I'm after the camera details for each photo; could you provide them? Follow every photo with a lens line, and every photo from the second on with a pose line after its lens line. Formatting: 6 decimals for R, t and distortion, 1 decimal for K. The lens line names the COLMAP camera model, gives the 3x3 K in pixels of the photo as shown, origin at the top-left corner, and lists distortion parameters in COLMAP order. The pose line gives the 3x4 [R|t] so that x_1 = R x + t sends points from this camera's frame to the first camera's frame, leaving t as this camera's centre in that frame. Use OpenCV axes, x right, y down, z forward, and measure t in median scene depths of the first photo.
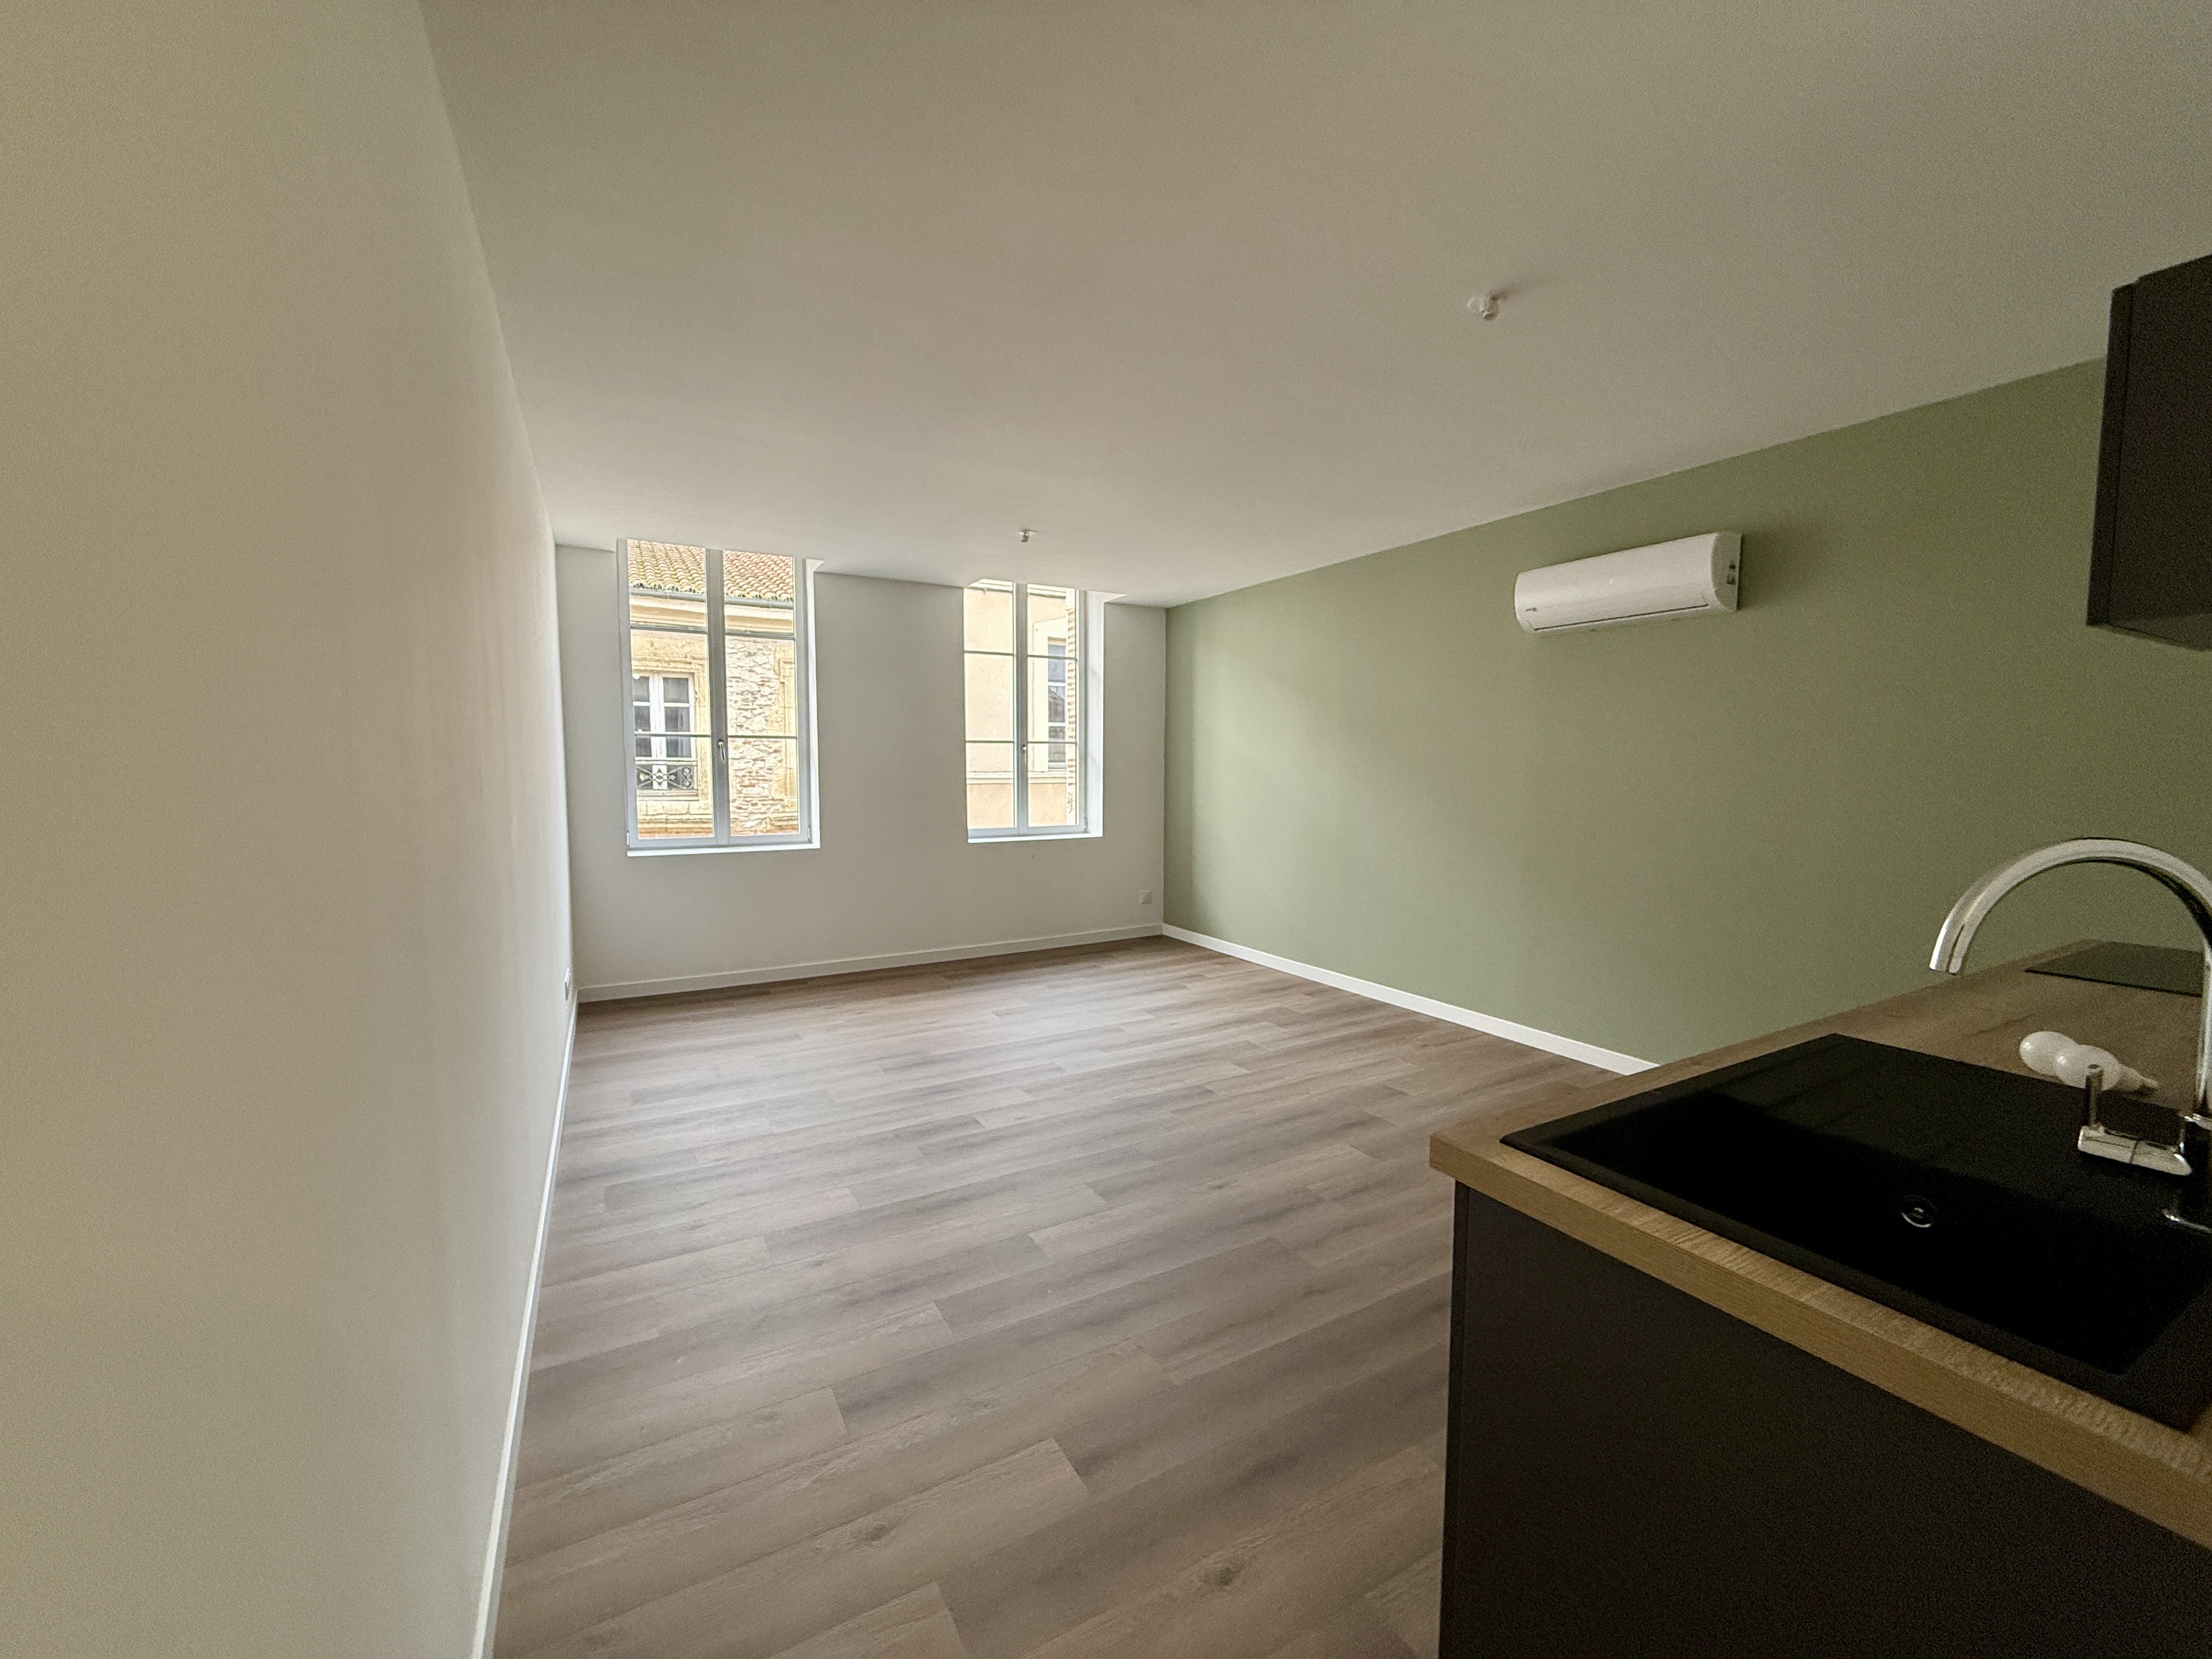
lens RADIAL K [[883.3, 0, 1103.6], [0, 883.3, 834.6], [0, 0, 1]] dist [0.001069, -0.000113]
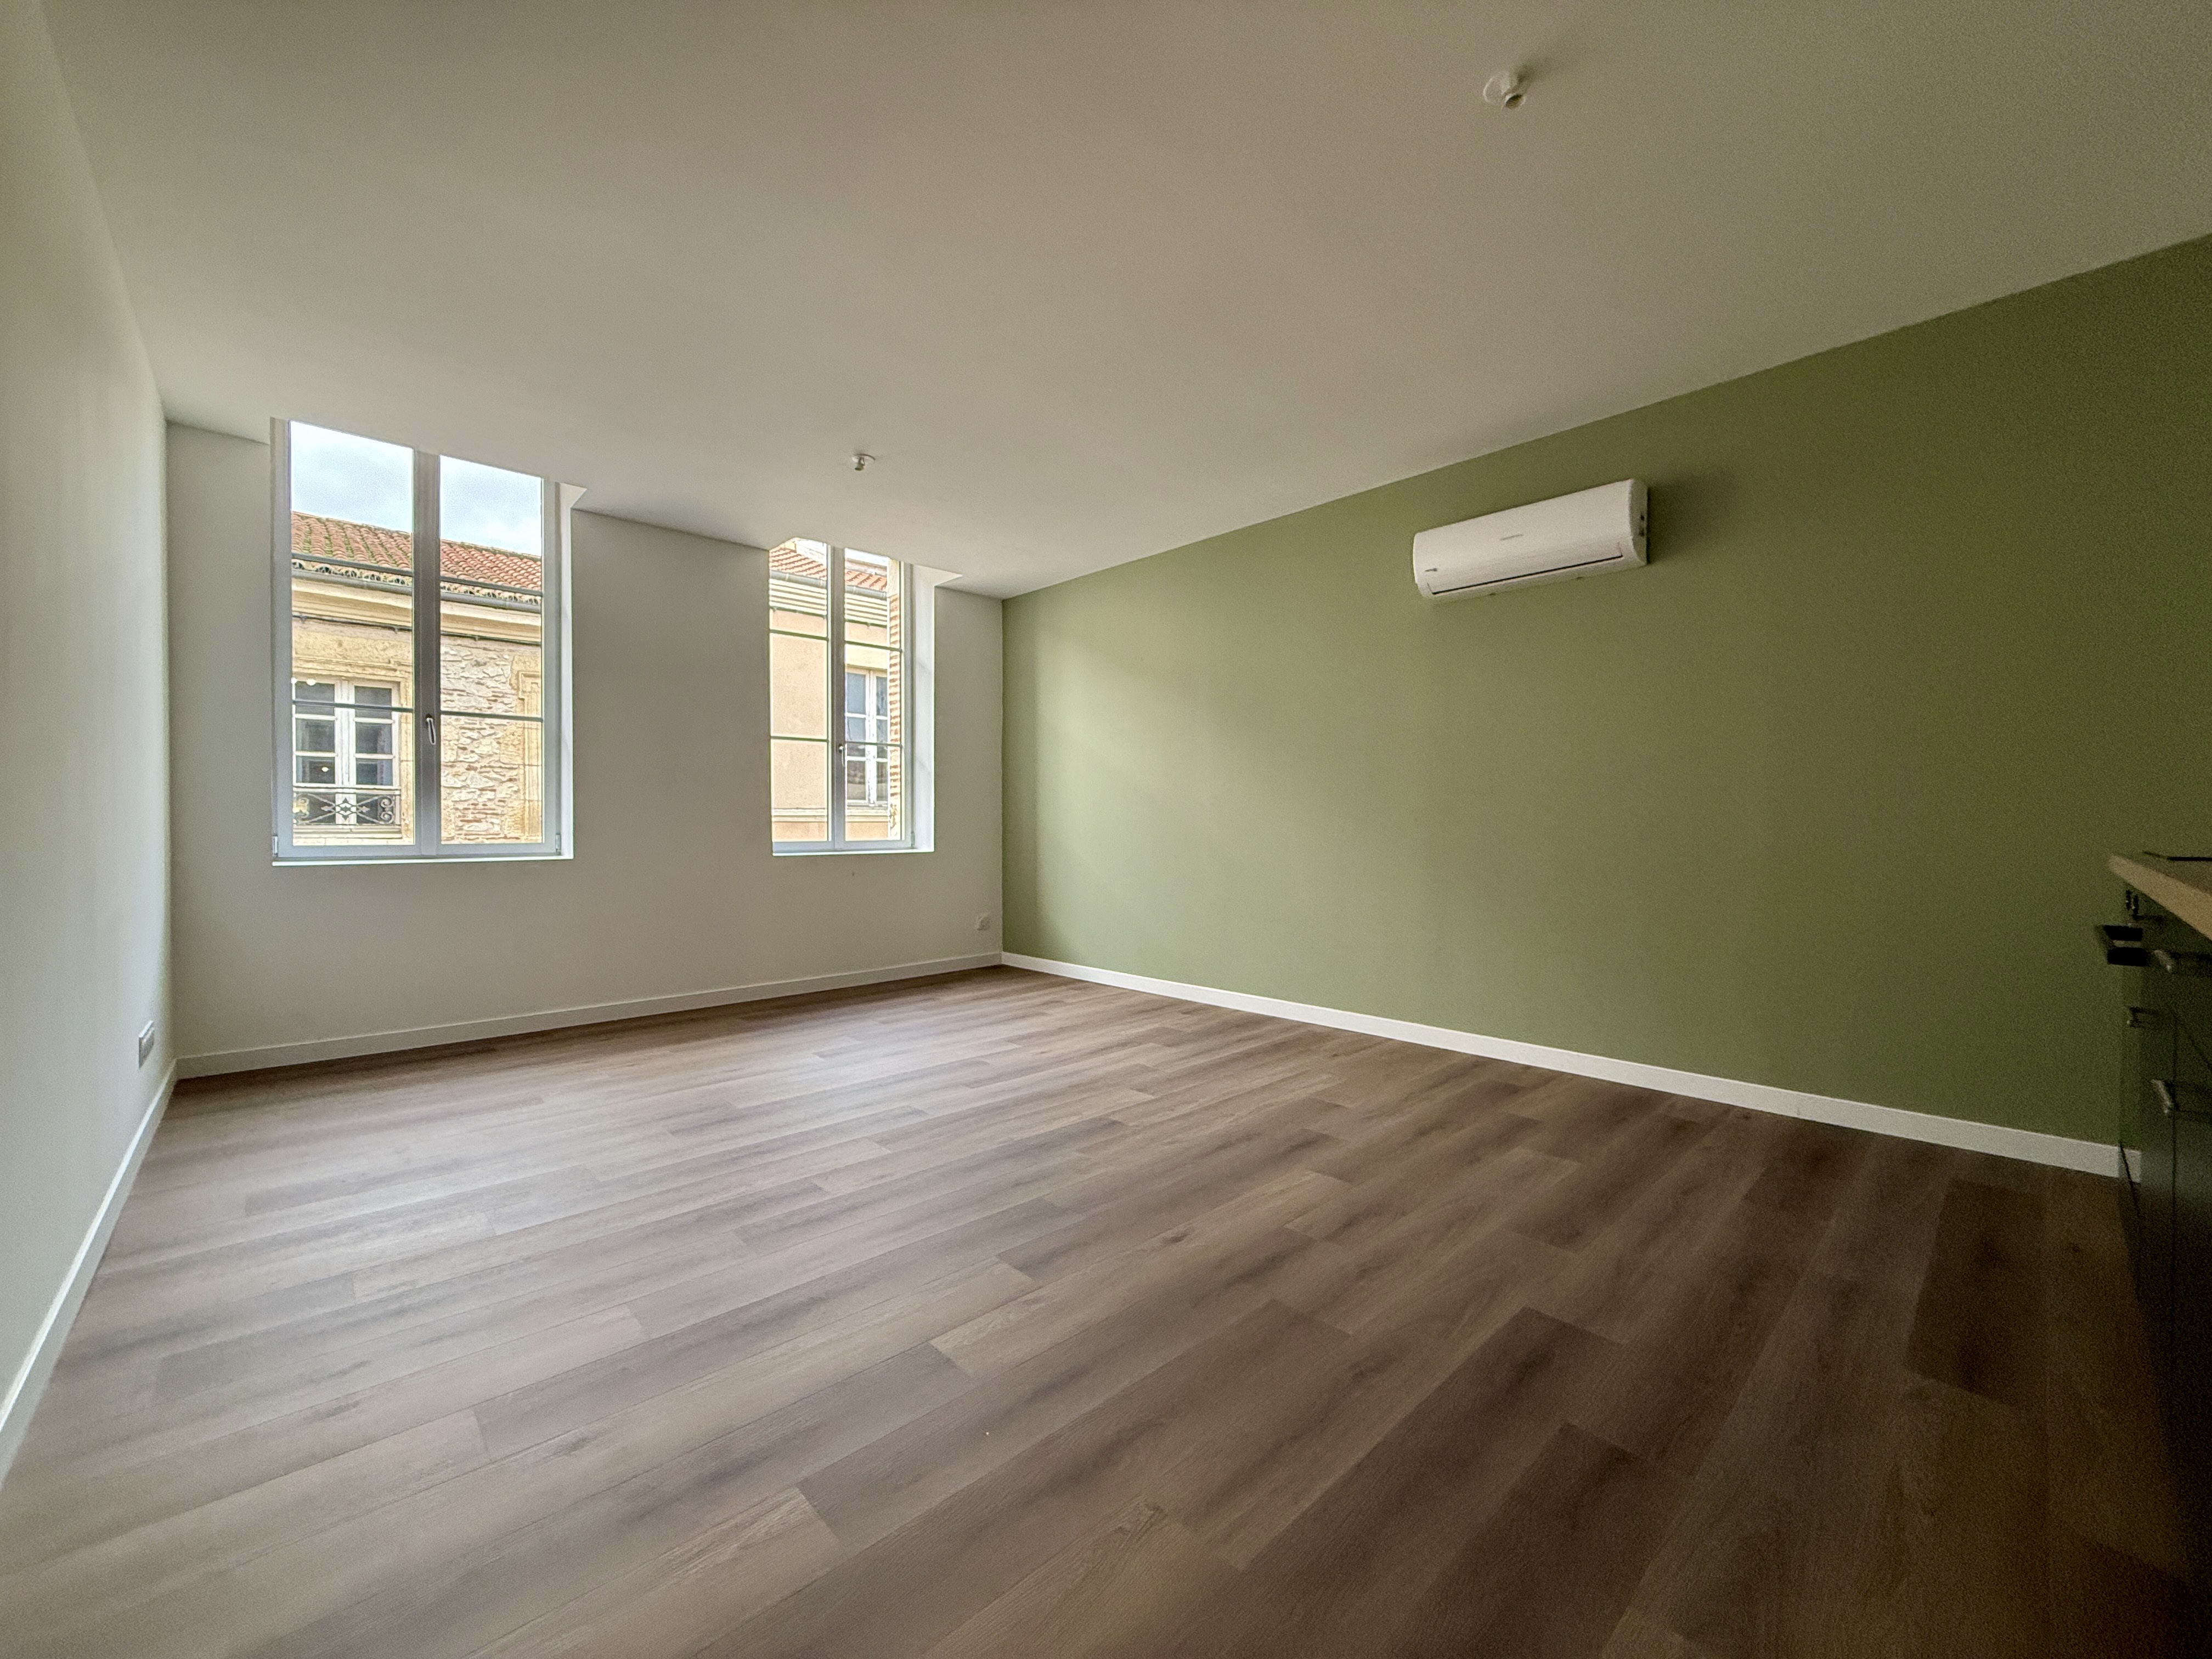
lens RADIAL K [[883.3, 0, 1103.6], [0, 883.3, 834.6], [0, 0, 1]] dist [0.001069, -0.000113]
pose [[0.971938, -0.004642, 0.235192, -0.073714], [0.020707, 0.997612, -0.065886, 0.078716], [-0.234324, 0.068907, 0.969713, 0.199160]]
